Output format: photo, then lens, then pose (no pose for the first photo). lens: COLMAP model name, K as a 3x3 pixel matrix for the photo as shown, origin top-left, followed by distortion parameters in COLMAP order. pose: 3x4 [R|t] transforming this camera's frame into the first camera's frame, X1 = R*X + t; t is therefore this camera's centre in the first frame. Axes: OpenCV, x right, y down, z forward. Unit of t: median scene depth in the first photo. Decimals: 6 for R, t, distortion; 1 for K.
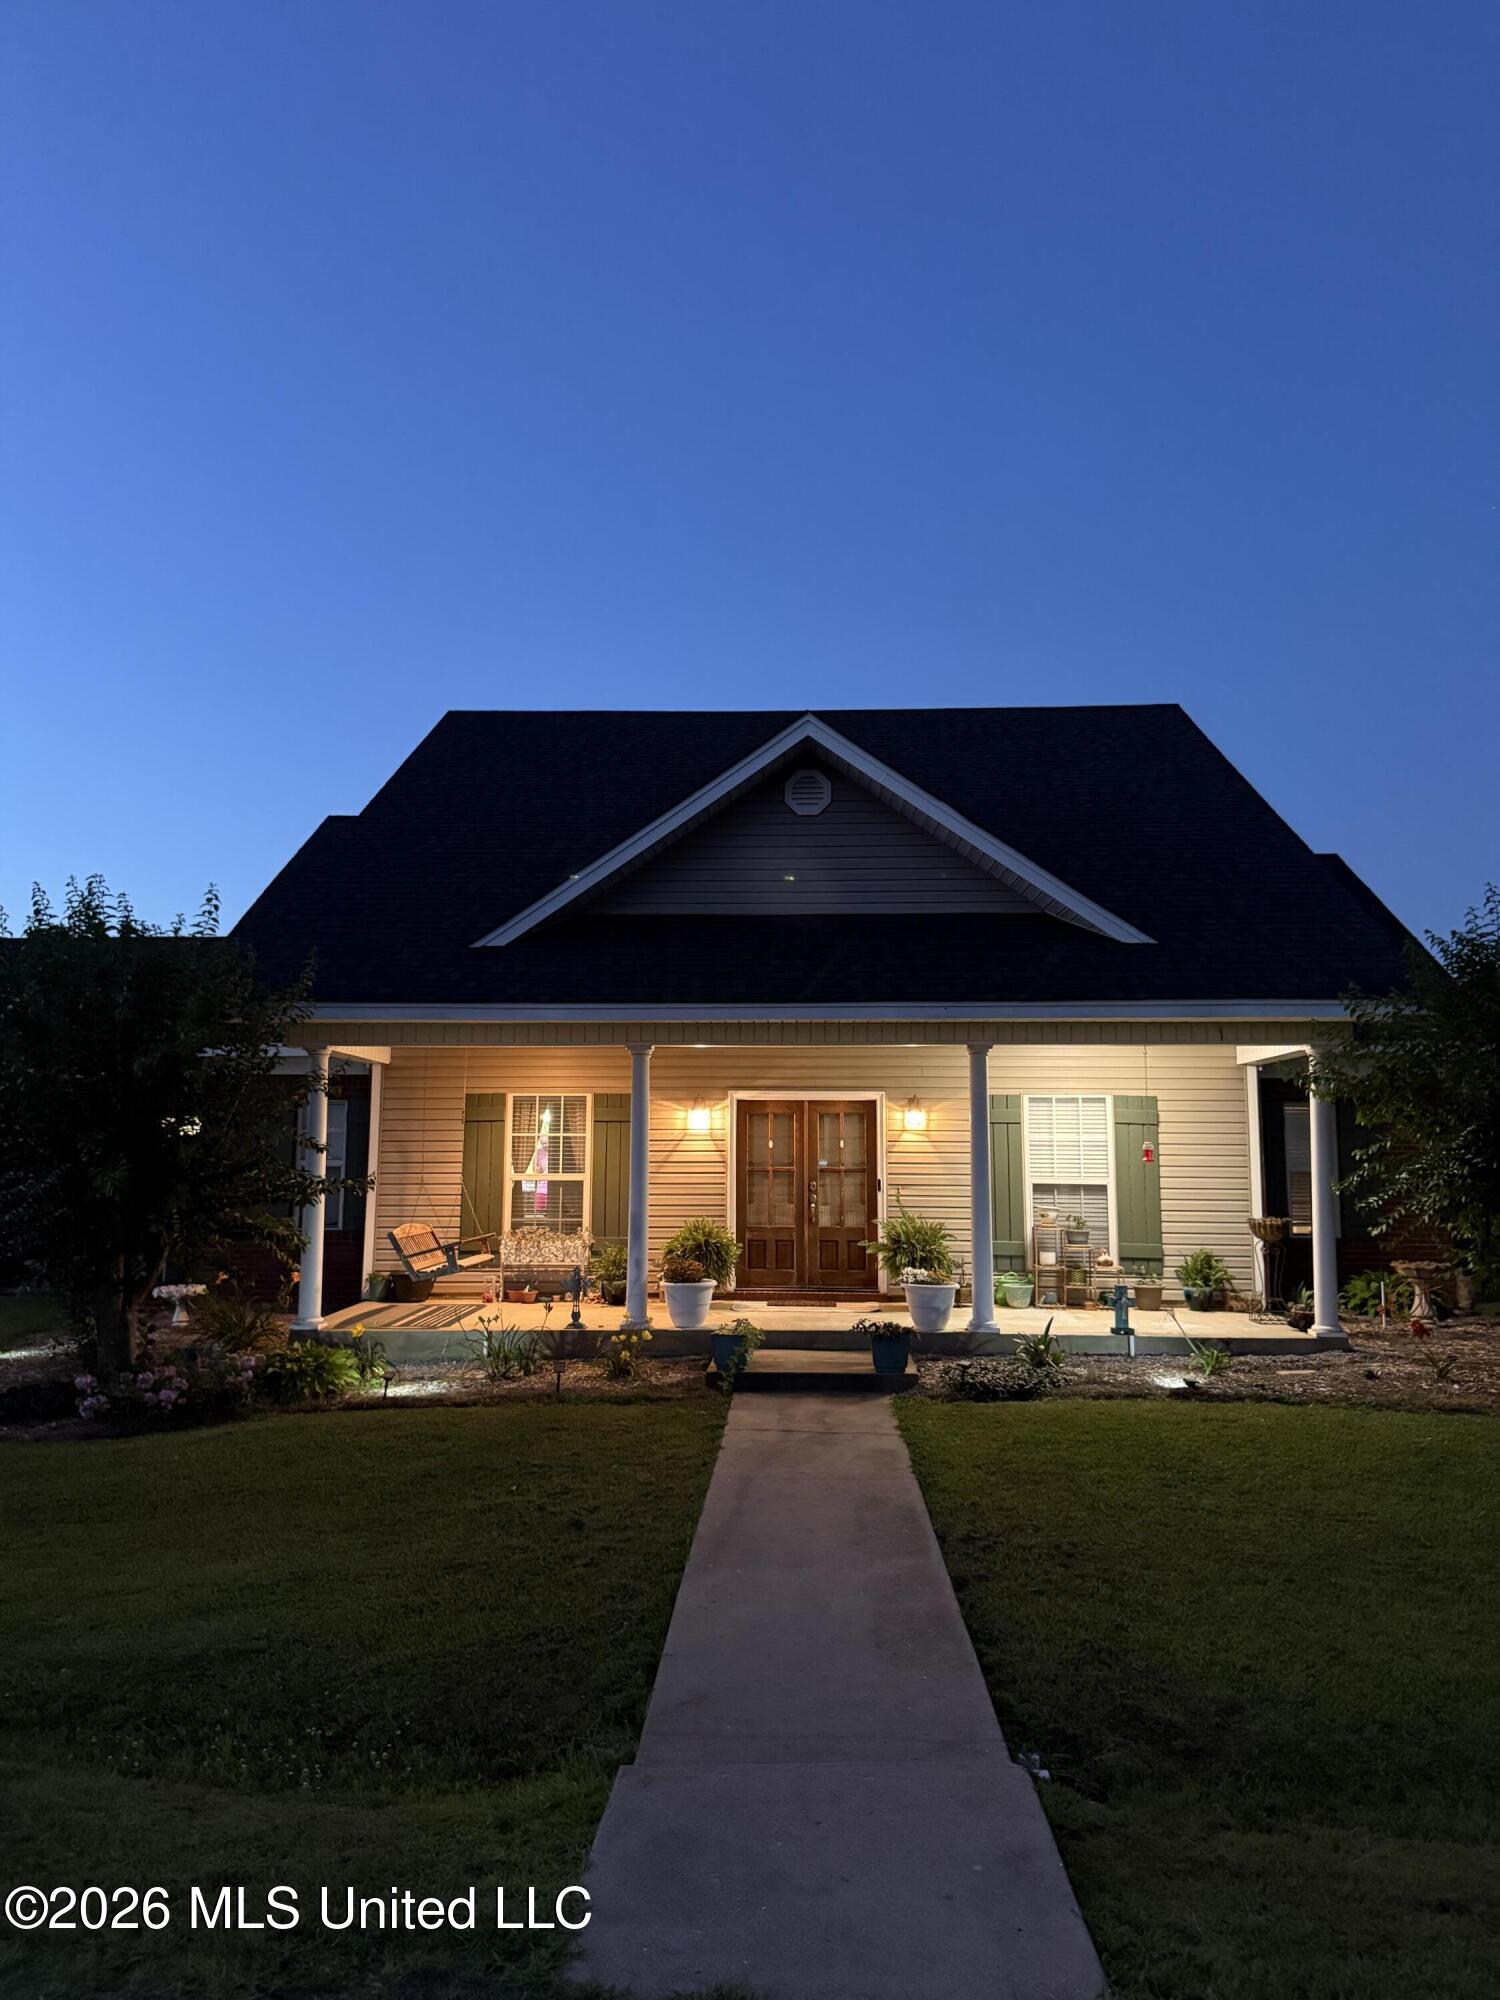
lens RADIAL K [[1411.1, 0, 733.1], [0, 1411.1, 980.4], [0, 0, 1]] dist [0.072896, -0.085147]
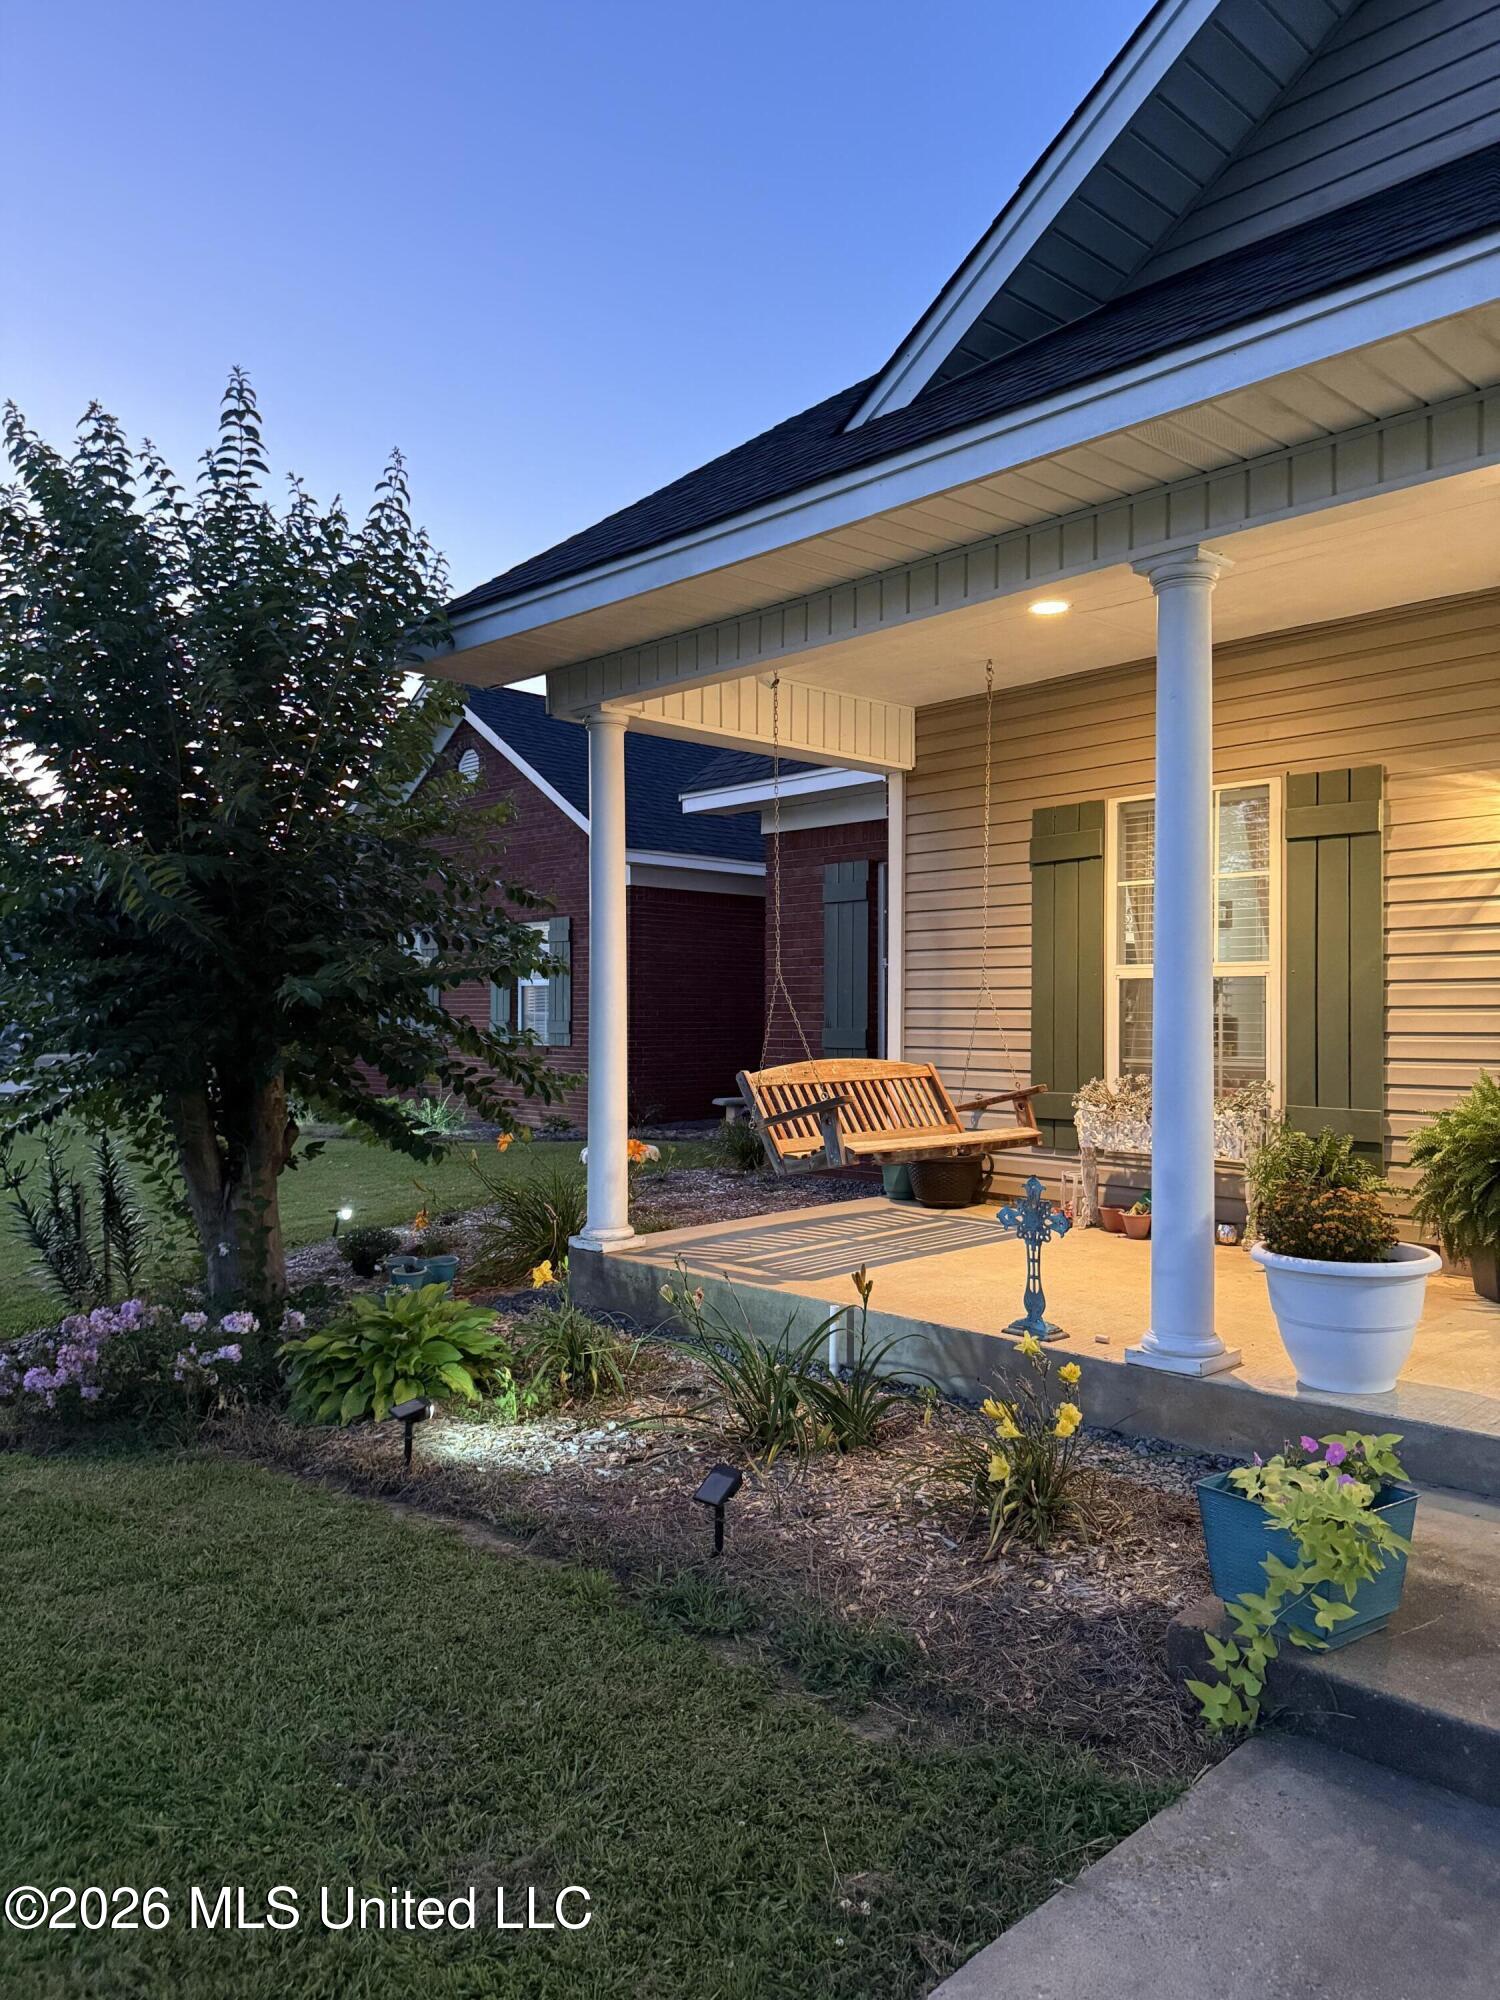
lens RADIAL K [[1411.1, 0, 740.7], [0, 1411.1, 995.6], [0, 0, 1]] dist [0.072896, -0.085147]
pose [[0.724617, -0.009746, -0.689083, 0.082492], [0.088814, 0.992882, 0.079351, 0.099721], [0.683405, -0.118699, 0.720325, 0.579231]]
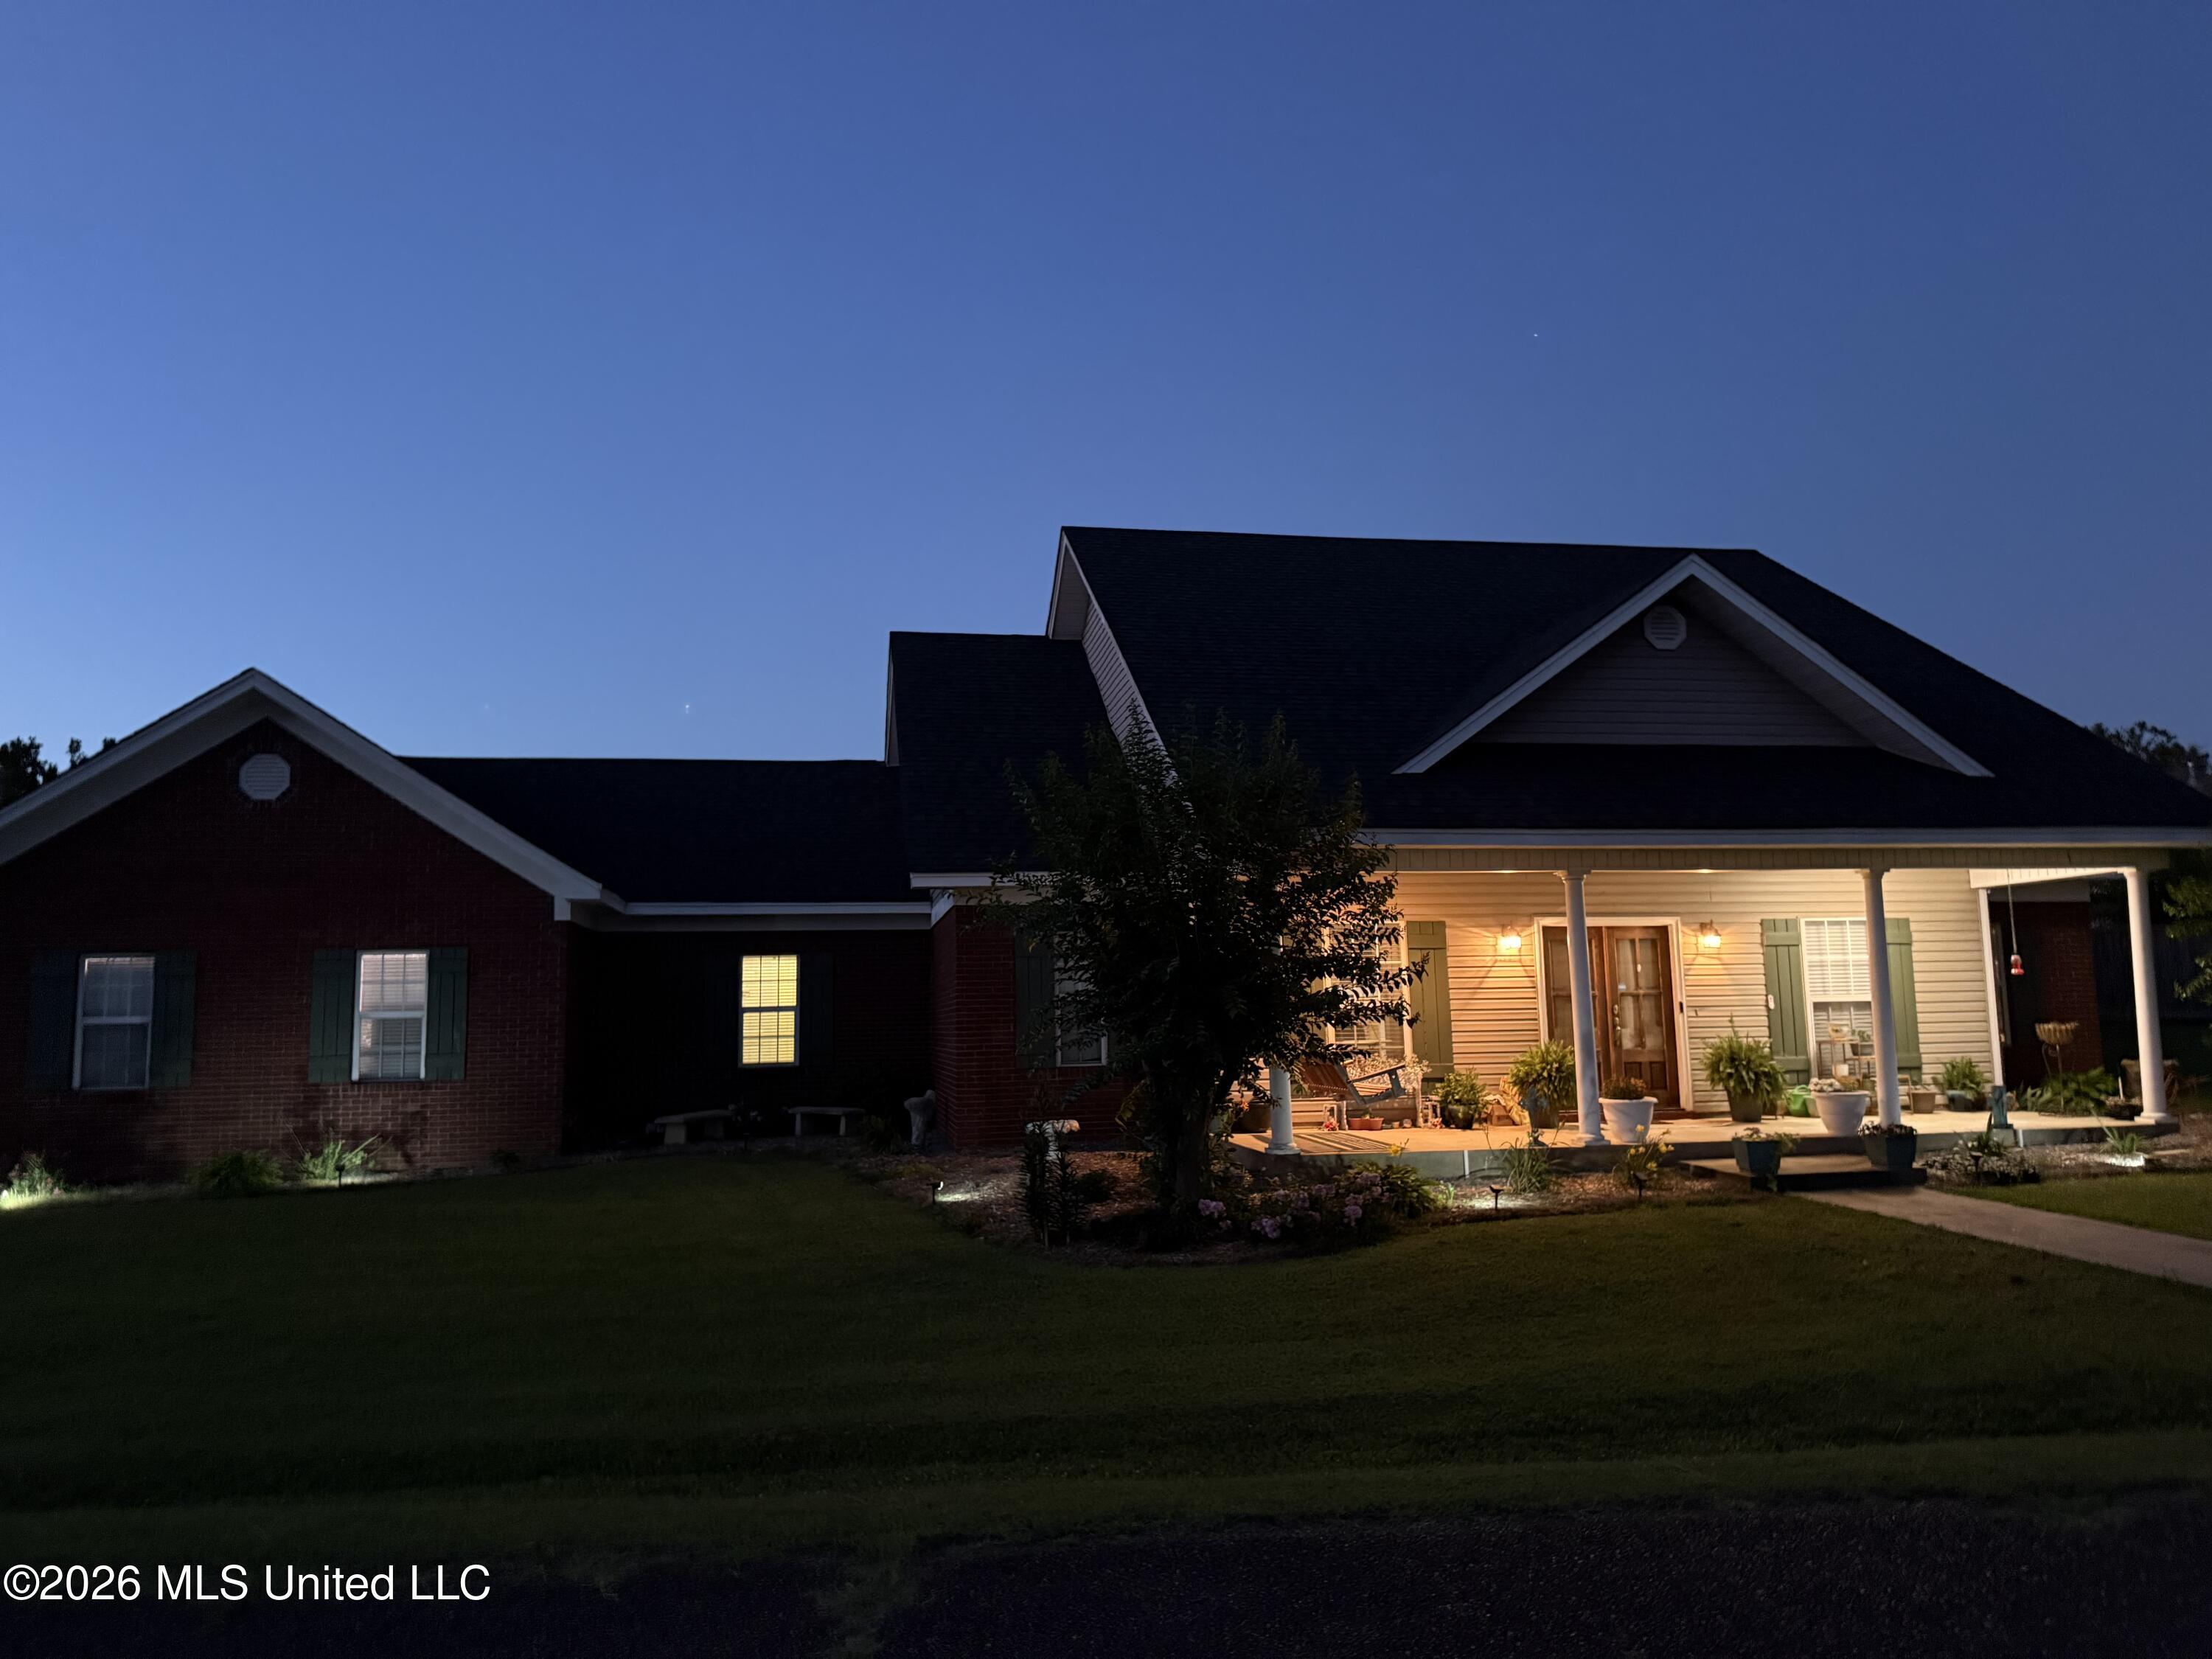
lens RADIAL K [[1560.7, 0, 1099.5], [0, 1560.7, 820.9], [0, 0, 1]] dist [0.072896, -0.085147]
pose [[0.974218, 0.003513, 0.225582, -0.577384], [-0.003978, 0.999991, 0.001611, 0.008204], [-0.225574, -0.002467, 0.974223, -0.030900]]
